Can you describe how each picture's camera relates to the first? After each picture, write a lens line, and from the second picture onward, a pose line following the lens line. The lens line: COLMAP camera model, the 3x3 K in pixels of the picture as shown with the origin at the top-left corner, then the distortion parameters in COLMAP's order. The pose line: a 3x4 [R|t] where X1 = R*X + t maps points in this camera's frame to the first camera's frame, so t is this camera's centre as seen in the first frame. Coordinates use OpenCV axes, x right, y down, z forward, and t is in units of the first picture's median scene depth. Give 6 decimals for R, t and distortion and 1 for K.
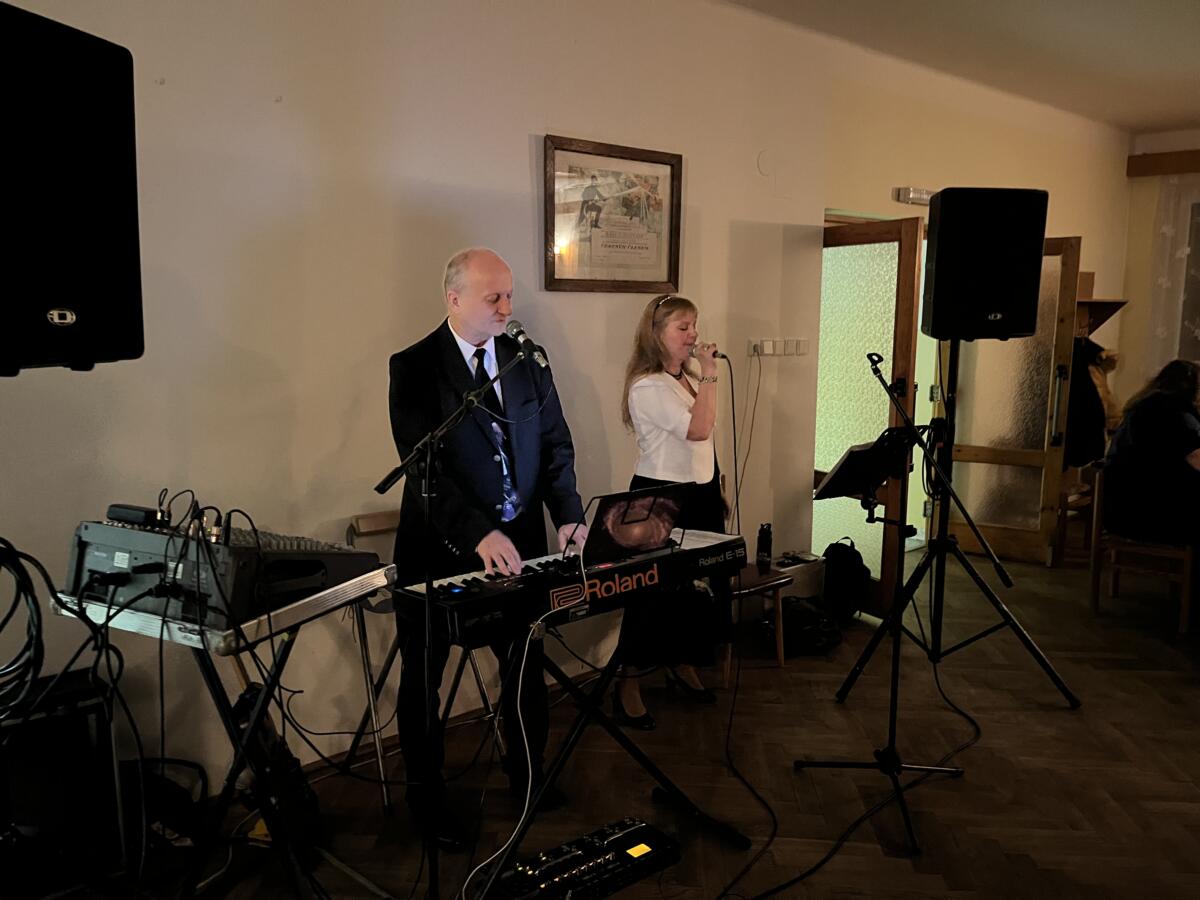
lens RADIAL K [[911.5, 0, 604.8], [0, 911.5, 454.9], [0, 0, 1]] dist [0.062014, -0.070283]
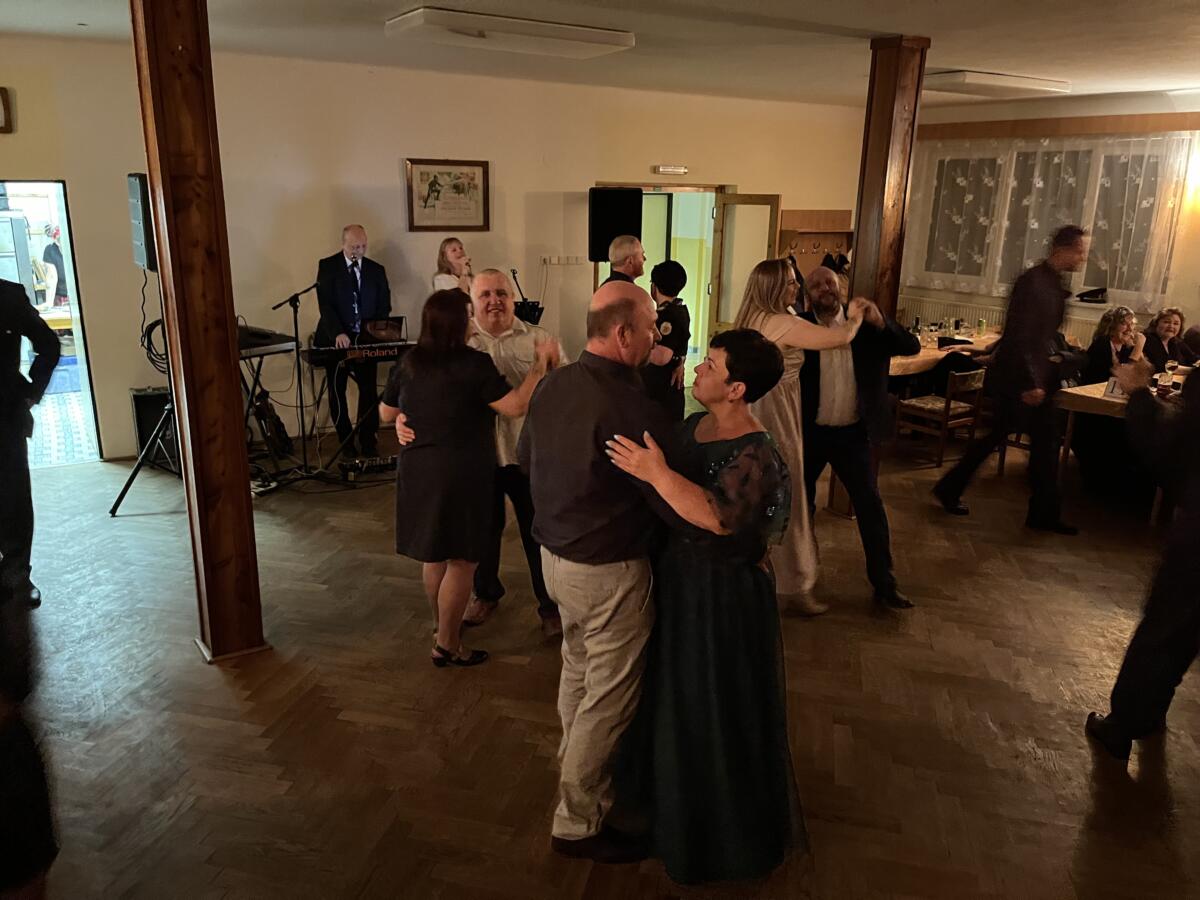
lens RADIAL K [[911.5, 0, 604.8], [0, 911.5, 454.9], [0, 0, 1]] dist [0.062014, -0.070283]
pose [[0.985756, 0.062315, -0.156211, 0.723788], [-0.042499, 0.990975, 0.127128, 0.042099], [0.162723, -0.118678, 0.979508, -1.038704]]
